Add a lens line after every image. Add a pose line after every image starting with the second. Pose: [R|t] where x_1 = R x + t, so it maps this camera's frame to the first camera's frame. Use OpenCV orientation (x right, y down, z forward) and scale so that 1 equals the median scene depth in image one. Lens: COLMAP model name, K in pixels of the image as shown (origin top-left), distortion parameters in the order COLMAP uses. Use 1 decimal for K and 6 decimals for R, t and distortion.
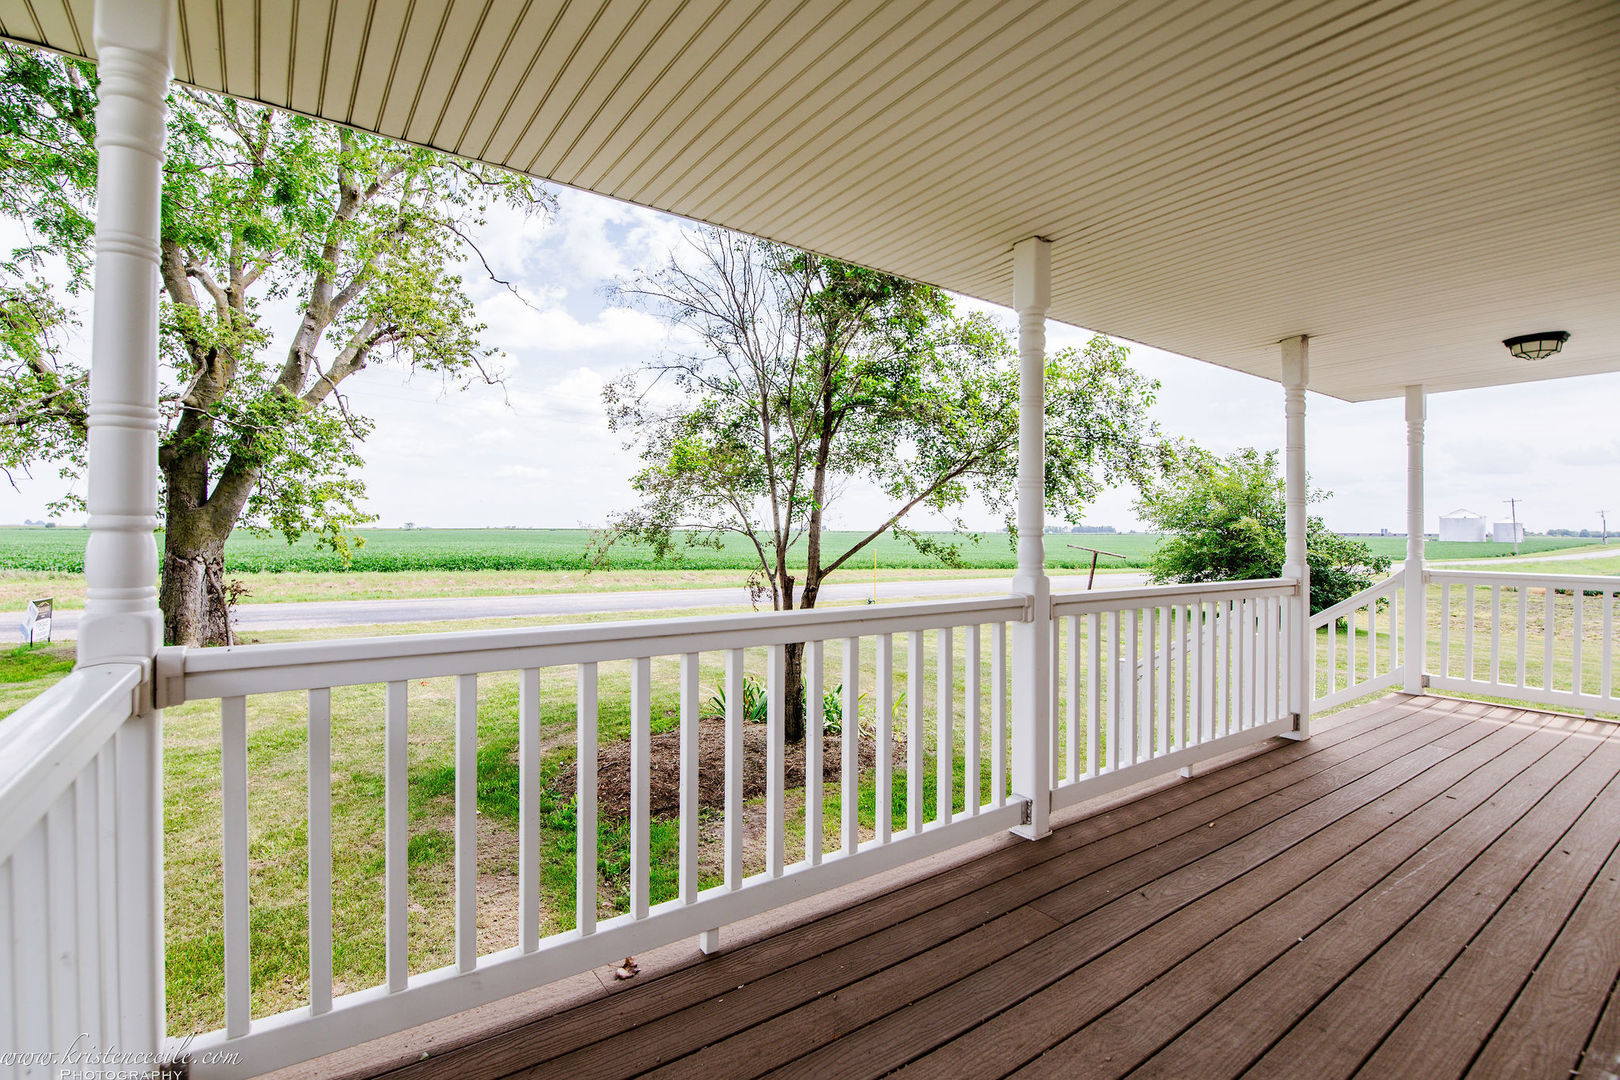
lens RADIAL K [[711.9, 0, 814.5], [0, 711.9, 537.2], [0, 0, 1]] dist [0.002036, 0.000079]
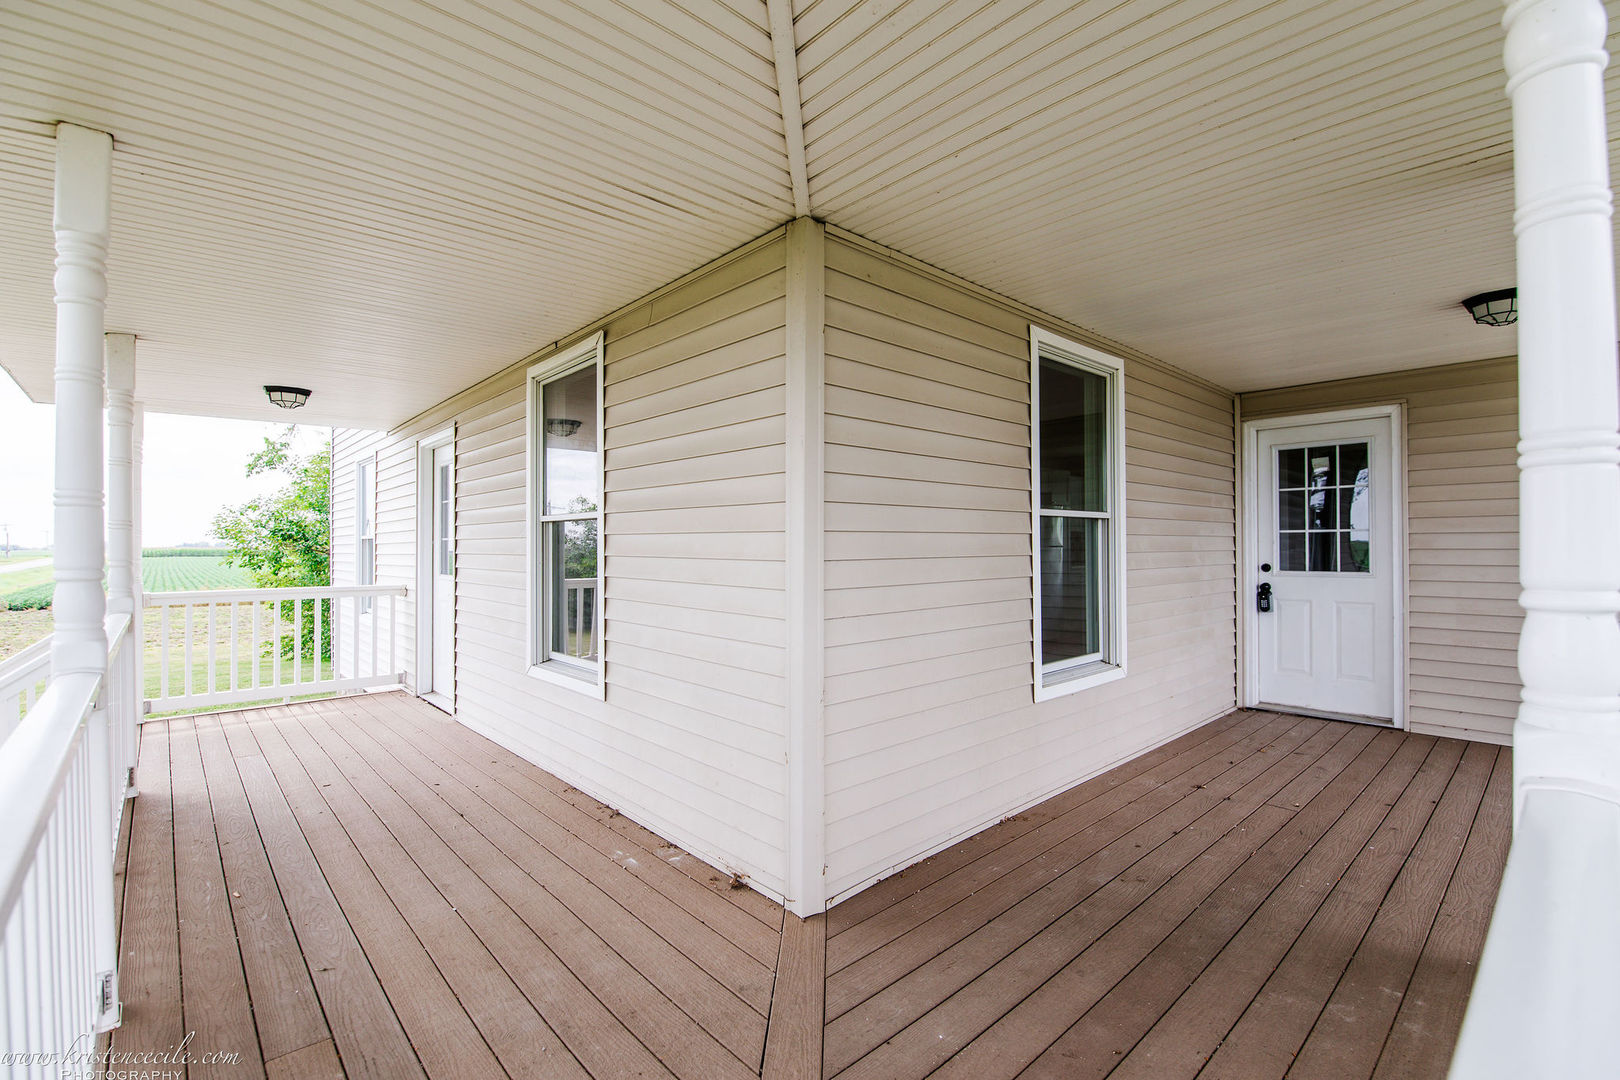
lens RADIAL K [[711.9, 0, 814.3], [0, 711.9, 545.9], [0, 0, 1]] dist [0.002036, 0.000079]
pose [[-0.091369, -0.000787, 0.995817, -0.378261], [0.010160, 0.999947, 0.001723, -0.019970], [-0.995765, 0.010275, -0.091356, 0.361520]]
